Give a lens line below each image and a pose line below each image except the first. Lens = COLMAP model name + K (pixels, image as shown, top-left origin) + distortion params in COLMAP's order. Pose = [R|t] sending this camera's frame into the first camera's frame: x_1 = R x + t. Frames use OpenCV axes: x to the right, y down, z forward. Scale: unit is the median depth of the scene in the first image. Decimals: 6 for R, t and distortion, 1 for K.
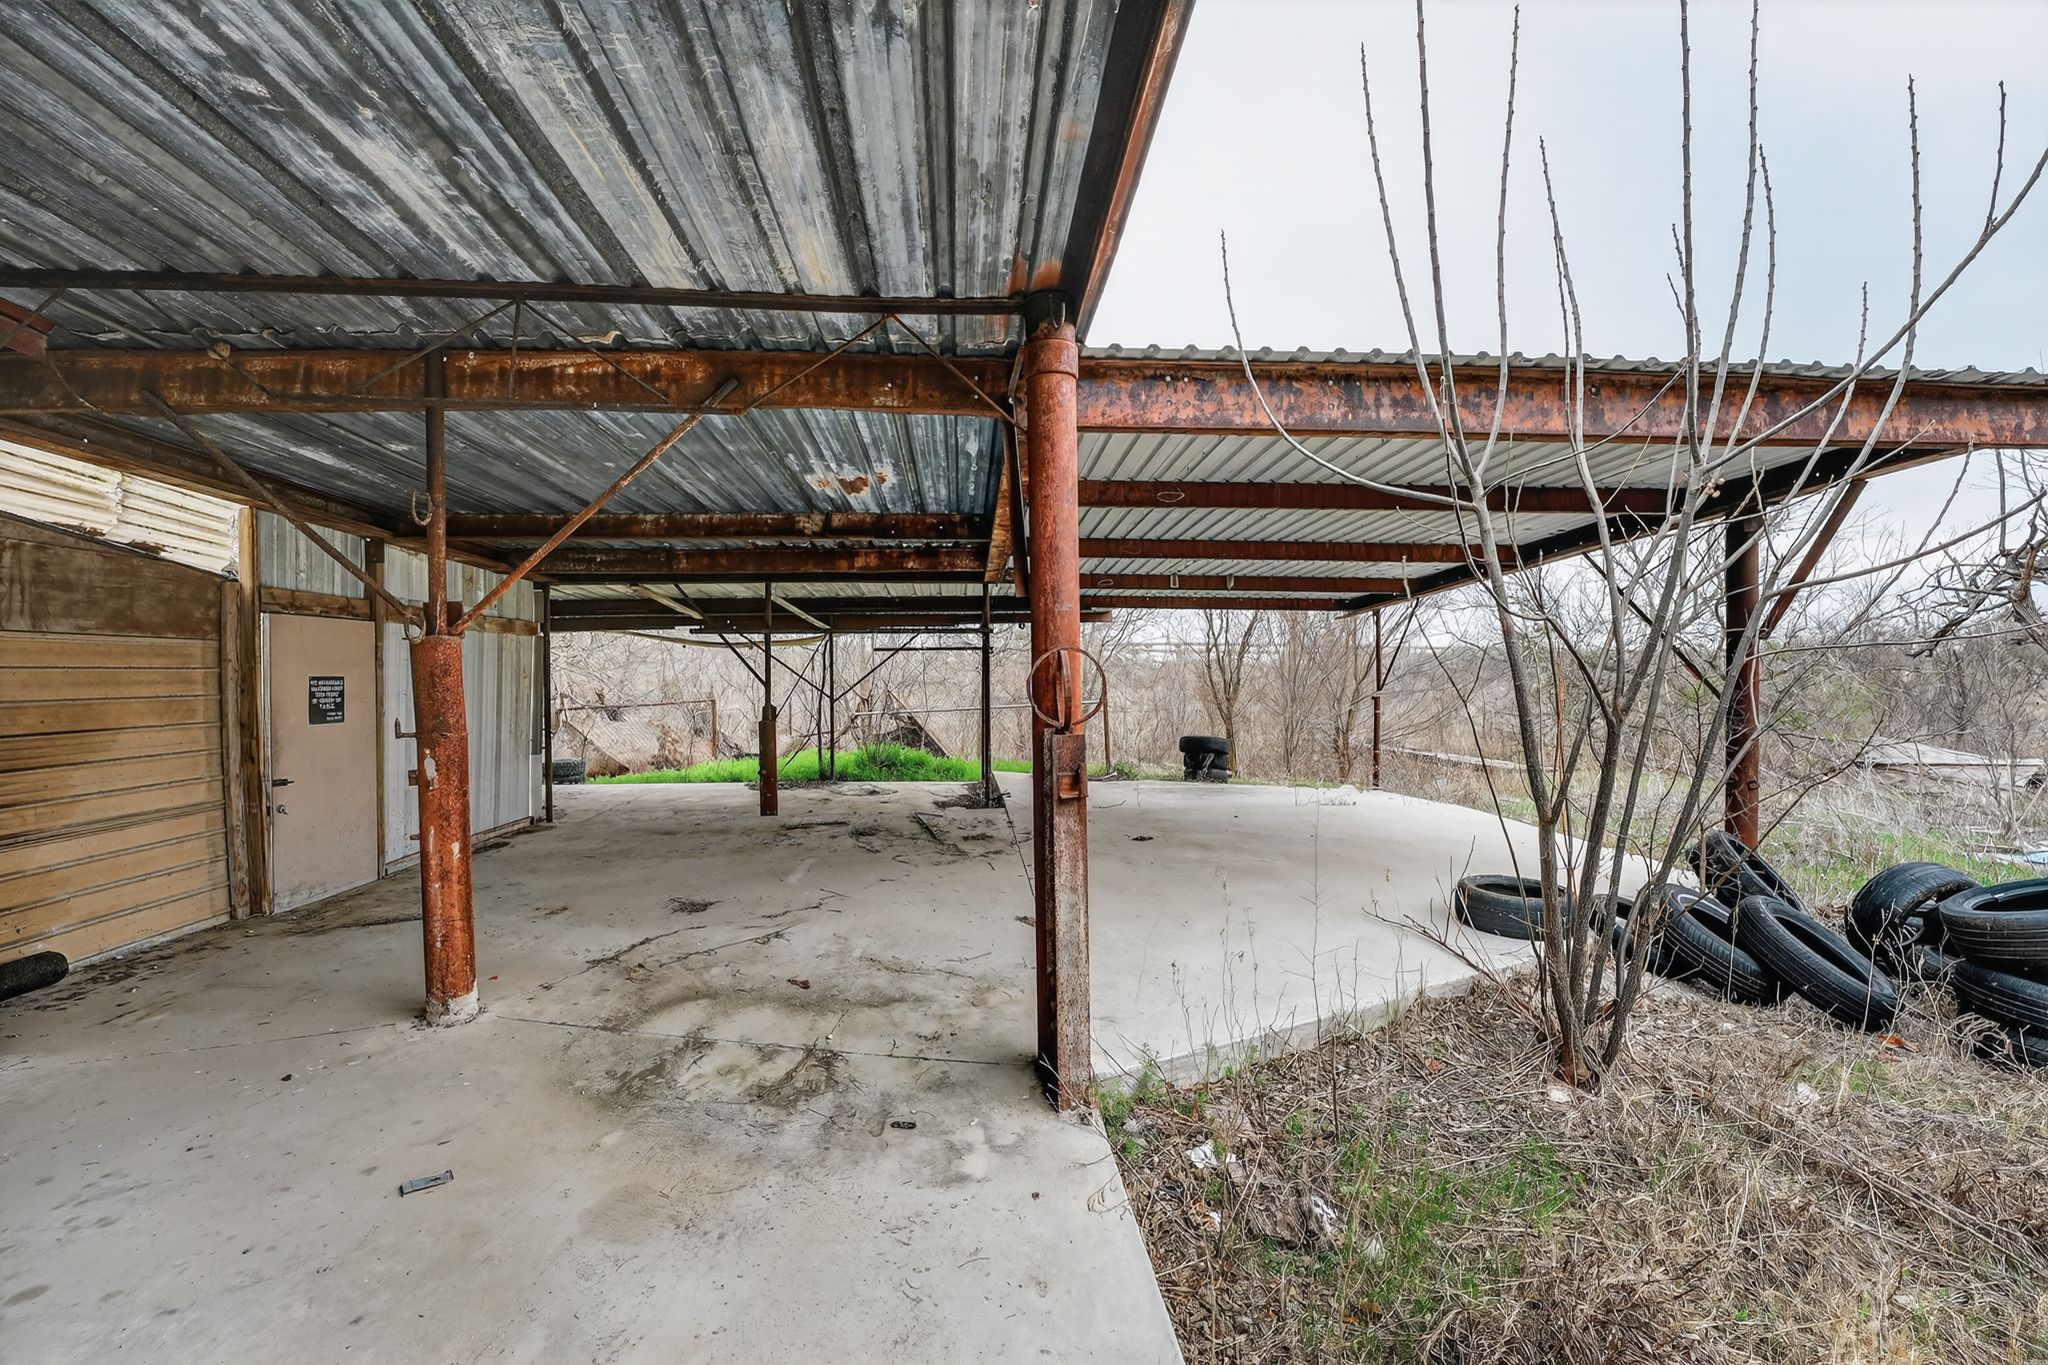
lens RADIAL K [[838.8, 0, 1024.0], [0, 838.8, 682.5], [0, 0, 1]] dist [-0.031305, 0.005642]
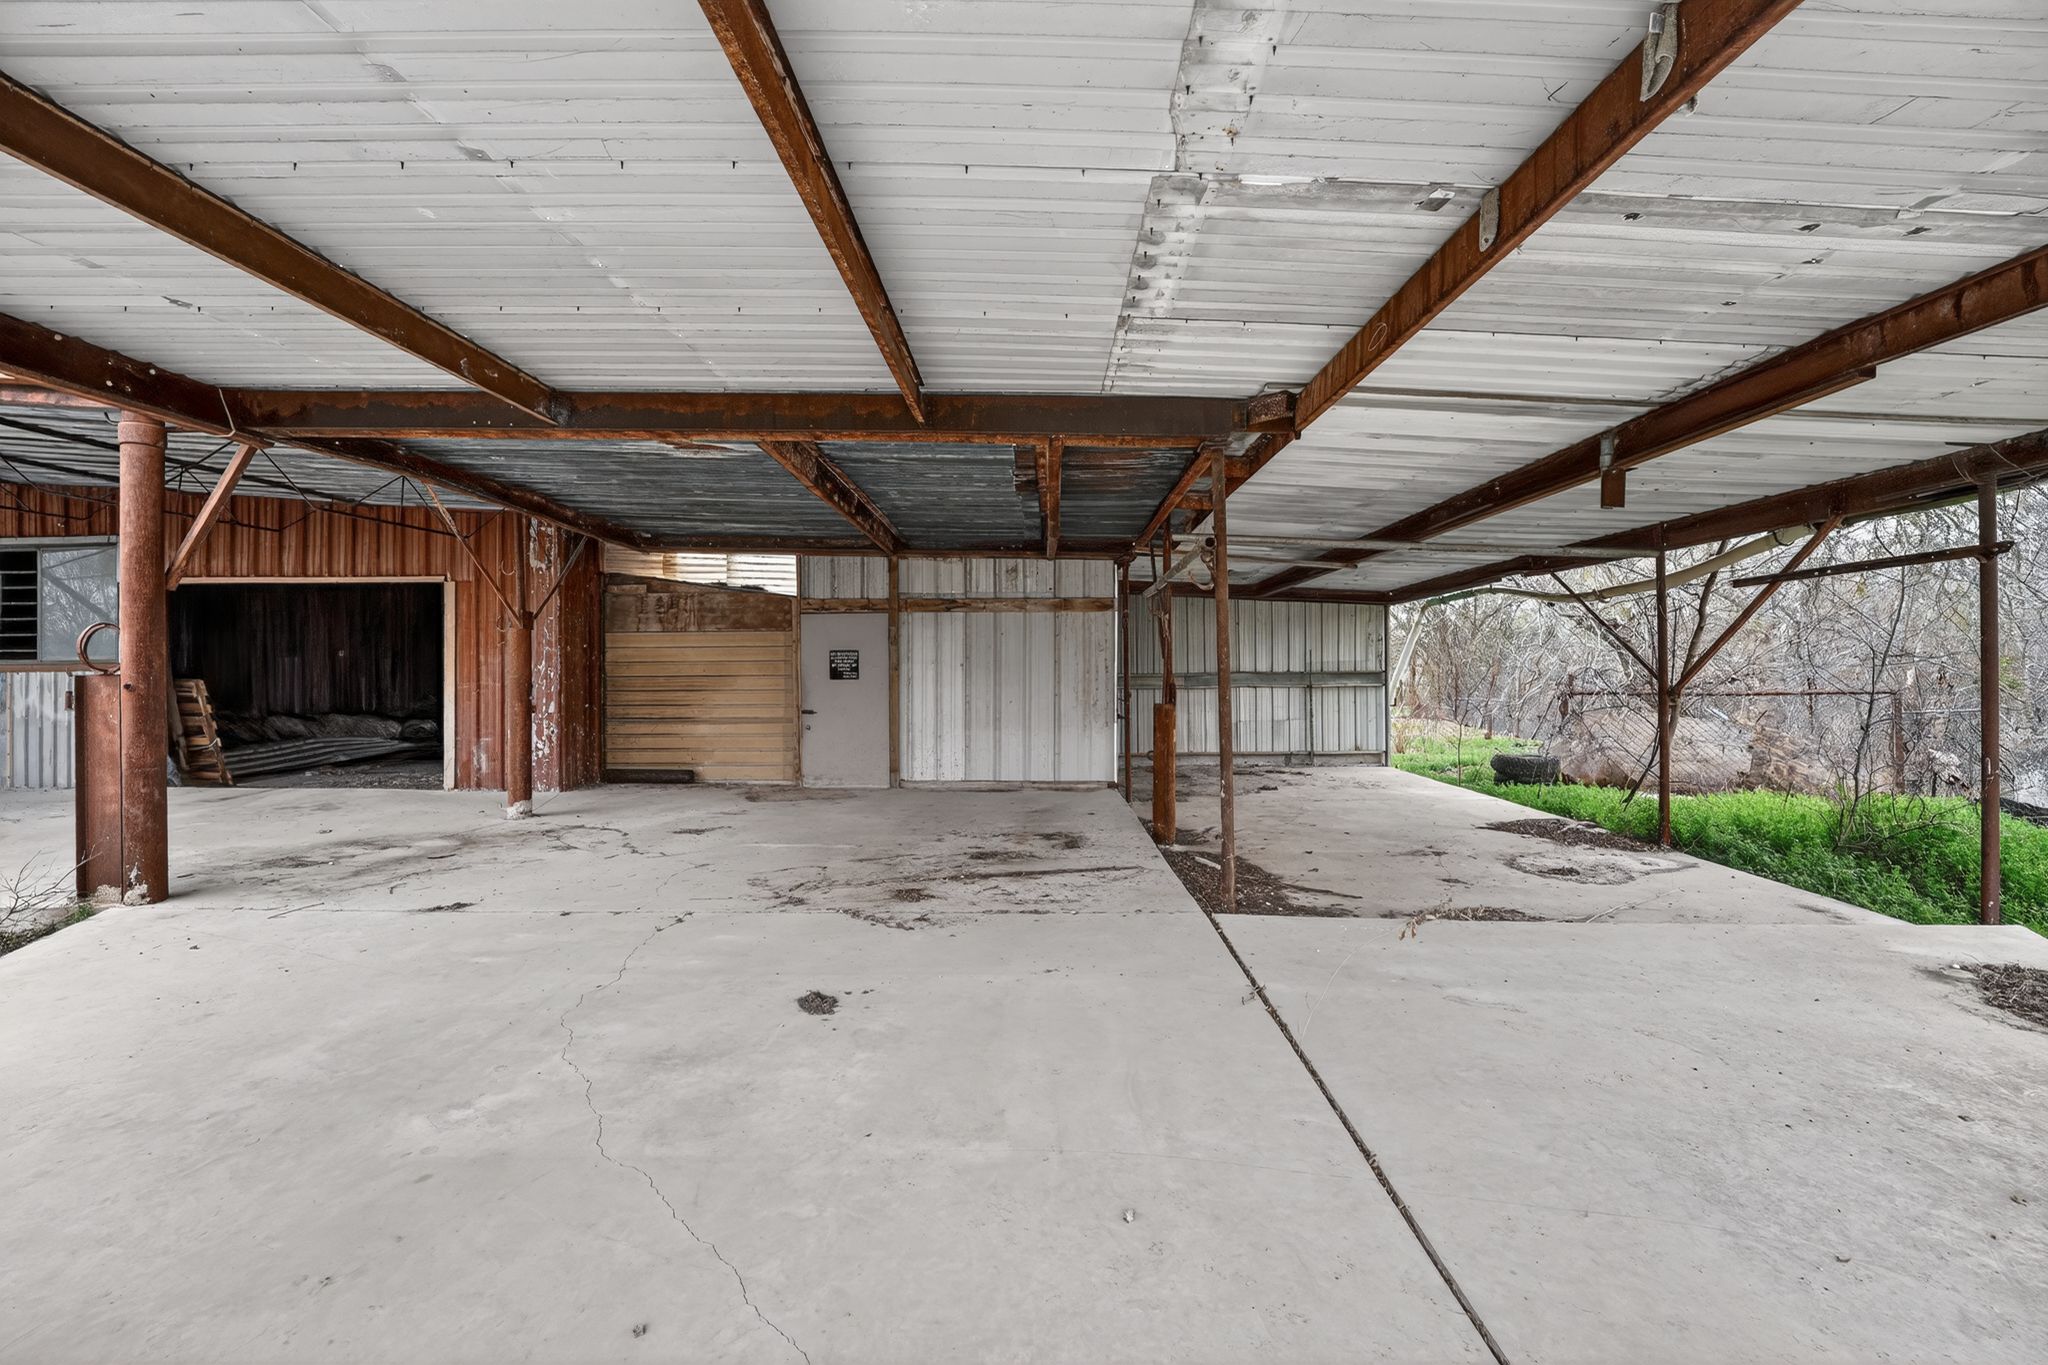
lens RADIAL K [[838.8, 0, 1024.0], [0, 838.8, 682.5], [0, 0, 1]] dist [-0.031305, 0.005642]
pose [[-0.098356, 0.012909, -0.995068, 0.913862], [-0.006554, 0.999886, 0.013619, 0.037743], [0.995130, 0.007861, -0.098260, 1.856924]]
